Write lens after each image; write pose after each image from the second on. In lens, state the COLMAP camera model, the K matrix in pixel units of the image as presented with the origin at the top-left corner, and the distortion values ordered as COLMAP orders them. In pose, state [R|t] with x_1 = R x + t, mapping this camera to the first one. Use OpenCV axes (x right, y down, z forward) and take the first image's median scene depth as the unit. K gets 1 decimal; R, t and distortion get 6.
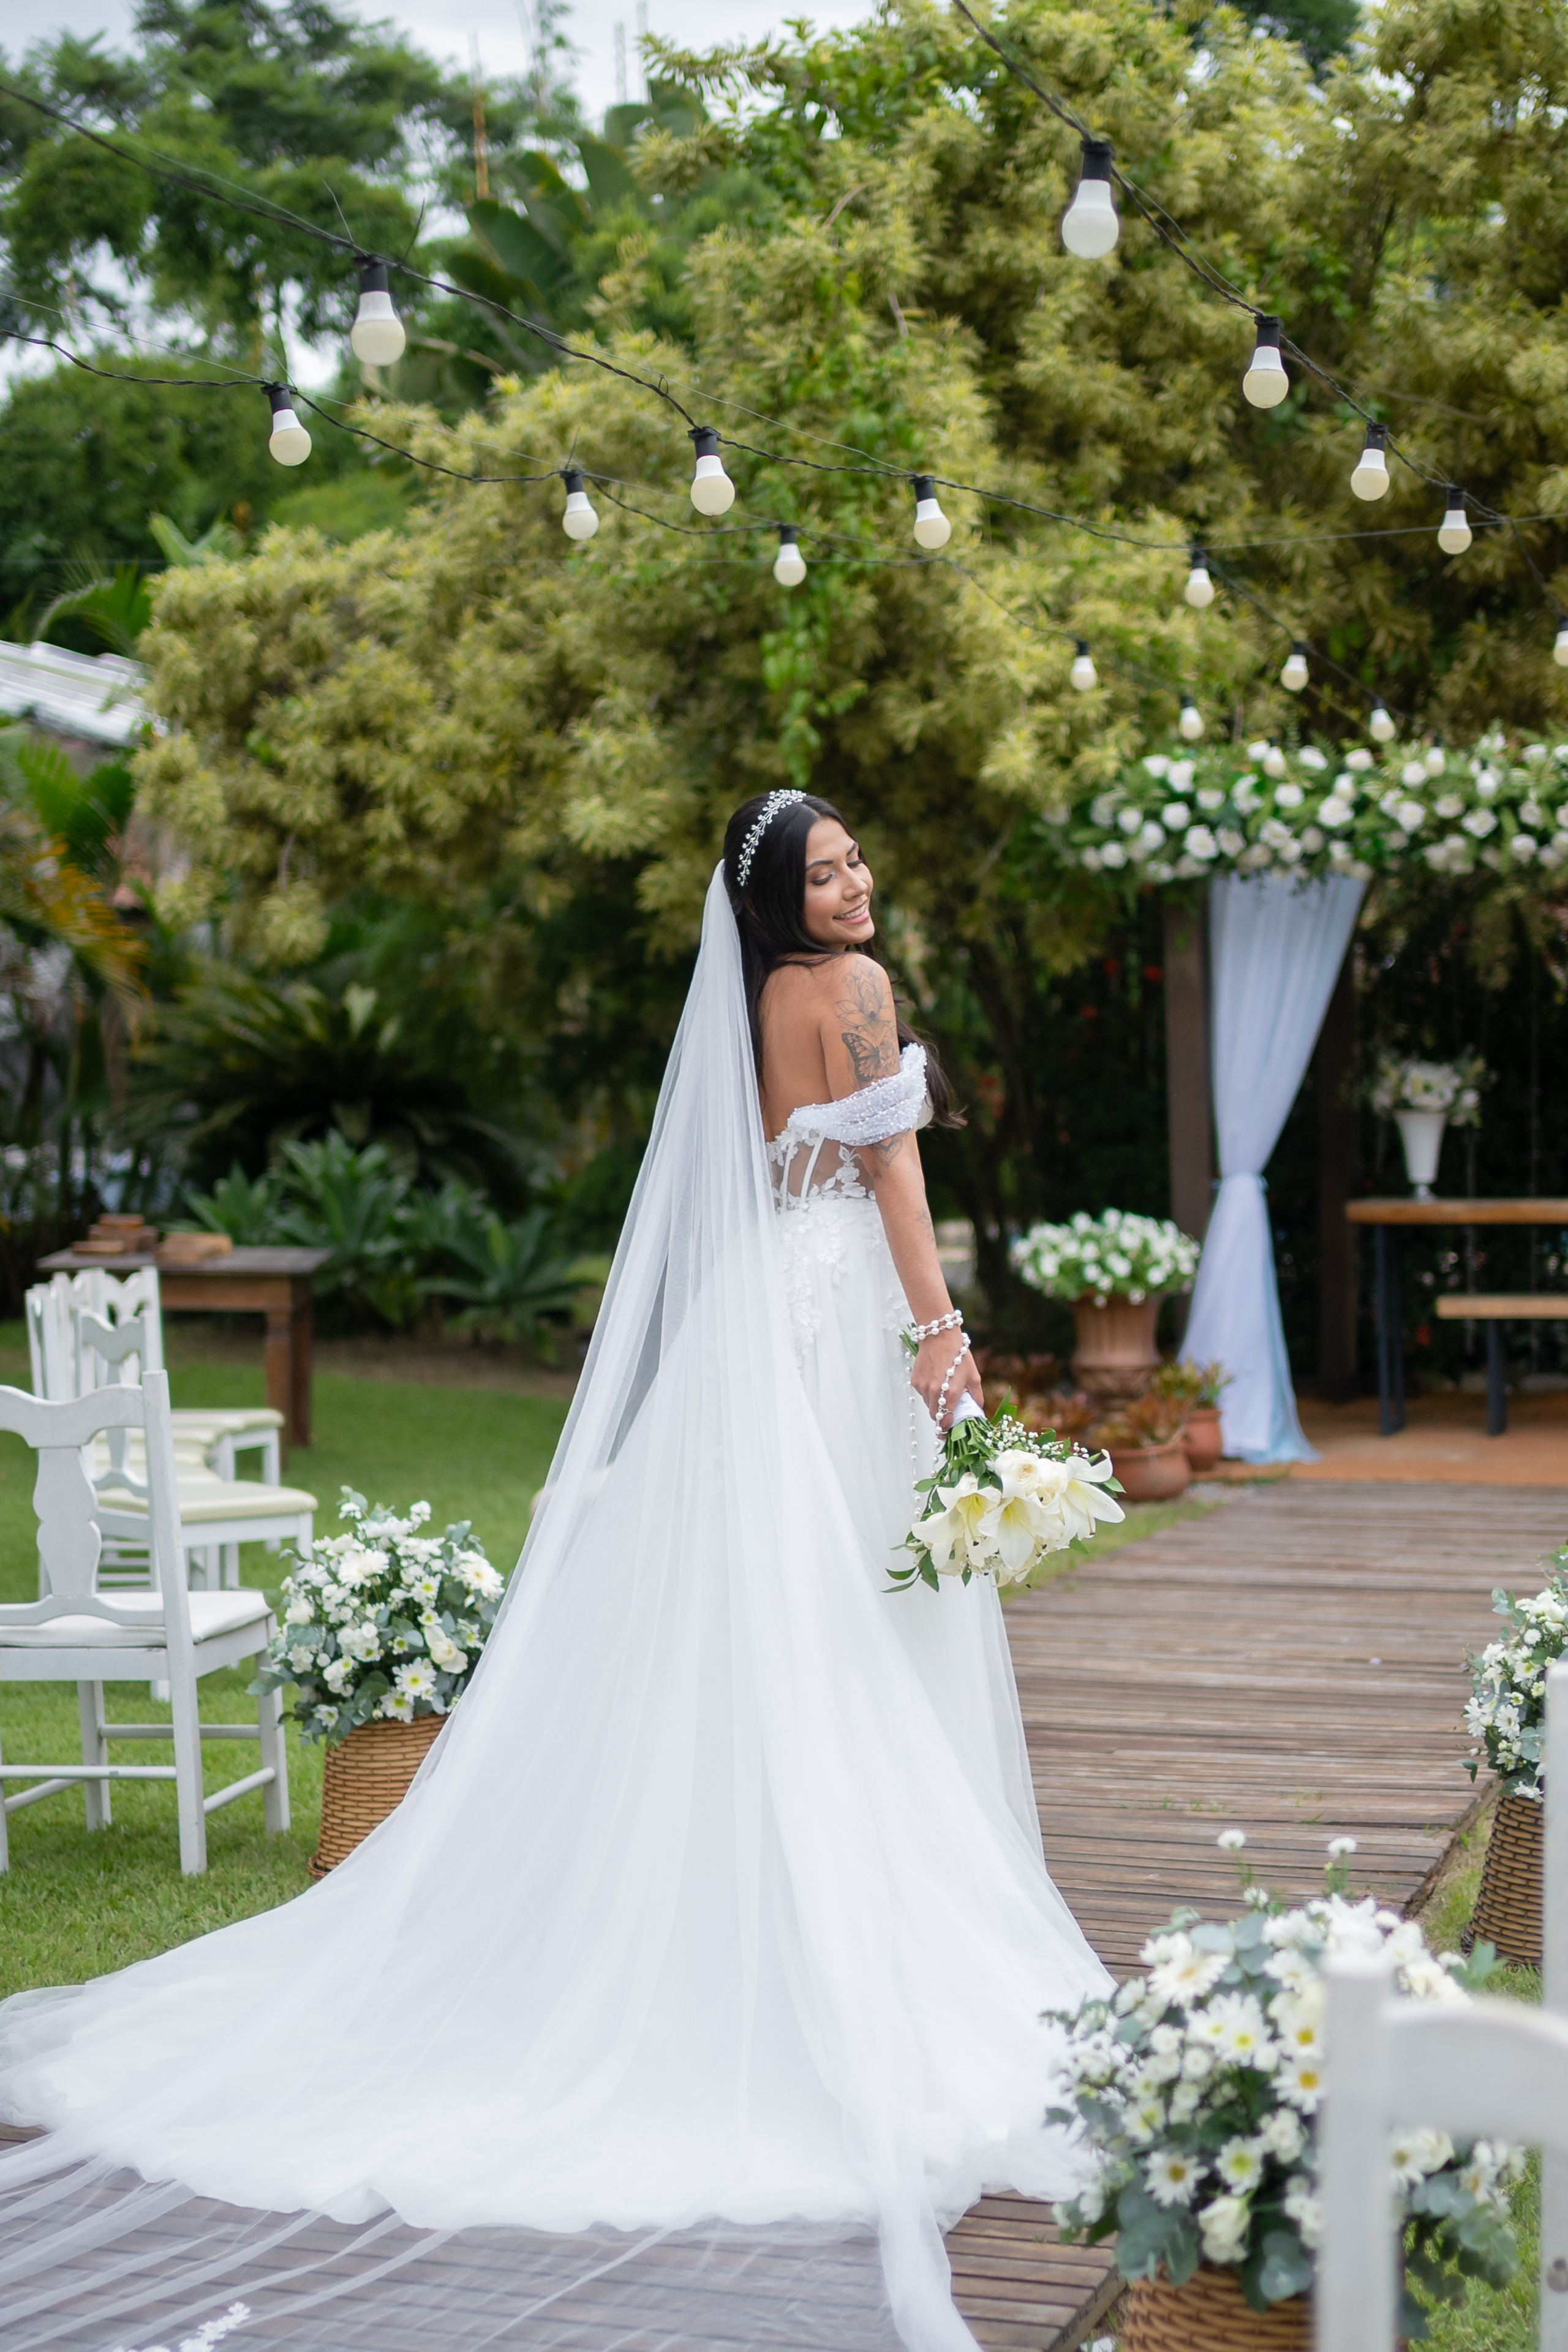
lens RADIAL K [[3689.2, 0, 784.0], [0, 3689.2, 1176.0], [0, 0, 1]] dist [-0.002132, 0.087122]
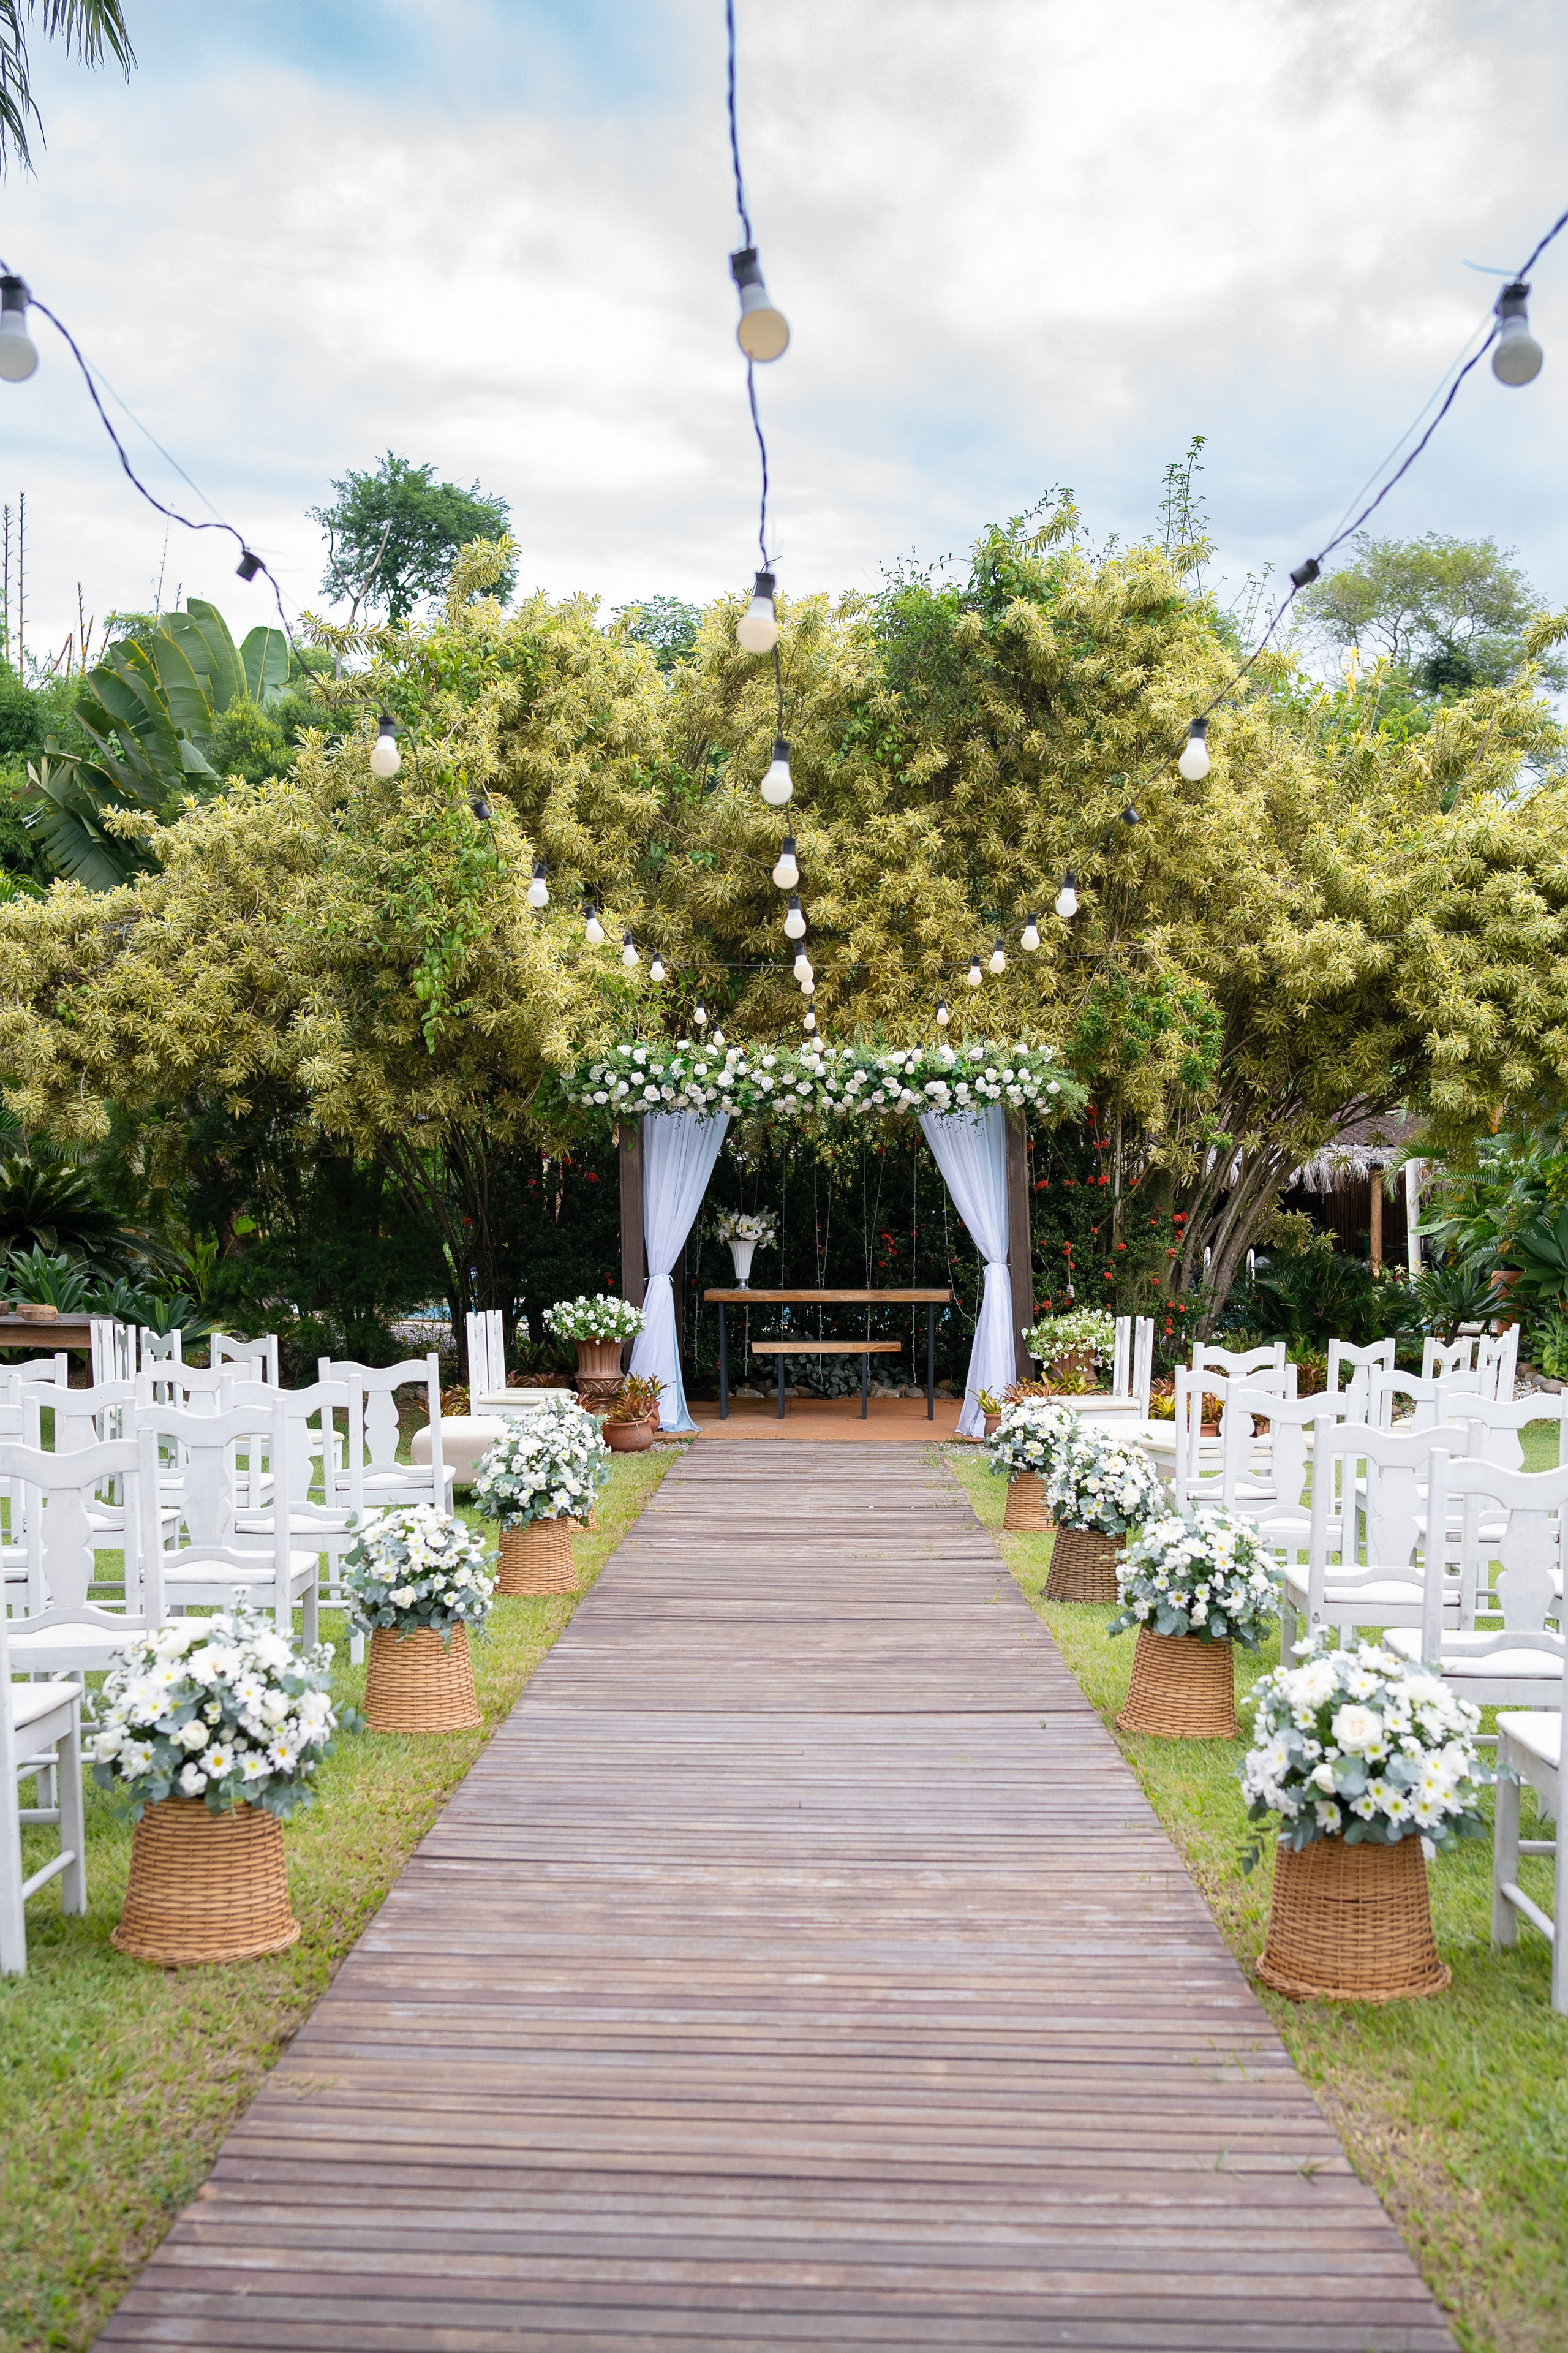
lens RADIAL K [[2558.5, 0, 784.0], [0, 2558.5, 1176.5], [0, 0, 1]] dist [-0.004029, -0.004700]
pose [[0.947223, 0.021708, 0.319840, -0.221412], [-0.007480, 0.998930, -0.045645, 0.008615], [-0.320489, 0.040844, 0.946371, -0.216480]]
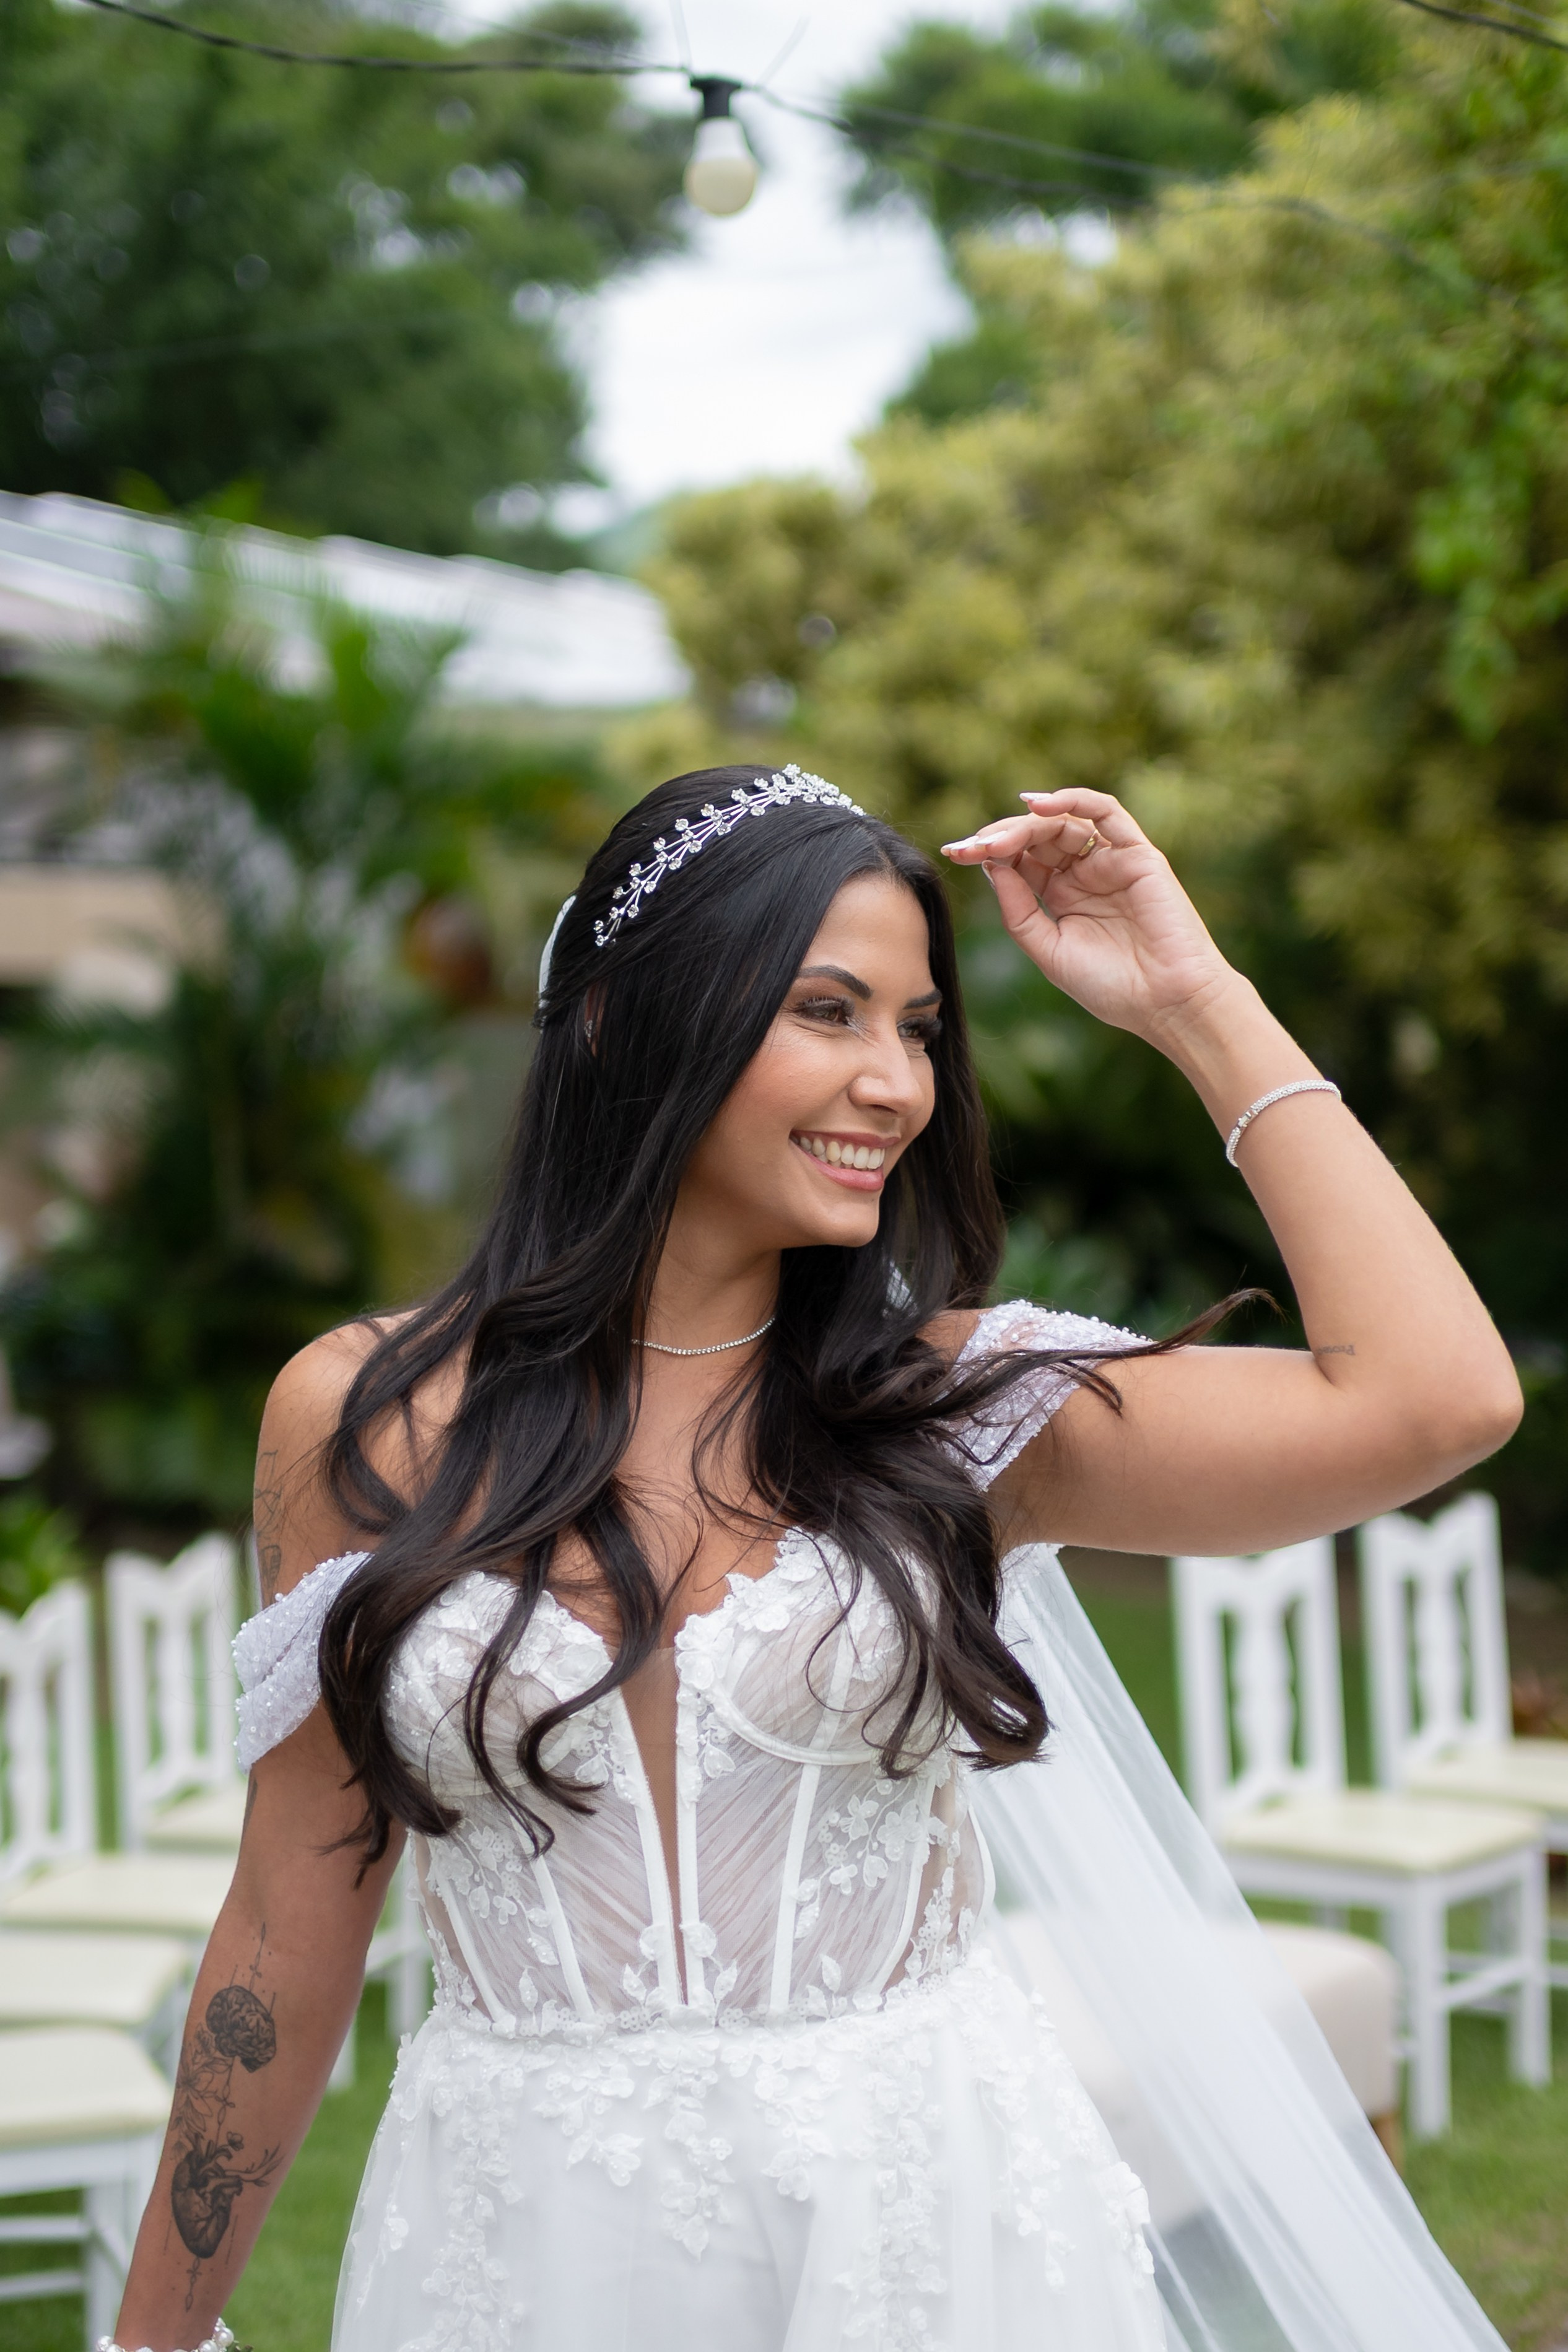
lens RADIAL K [[3689.2, 0, 784.0], [0, 3689.2, 1176.0], [0, 0, 1]] dist [-0.002132, 0.087122]
pose [[0.951336, -0.011586, -0.307938, 0.080876], [0.012797, 0.999916, 0.001912, -0.031084], [0.307890, -0.005760, 0.951405, 0.342451]]
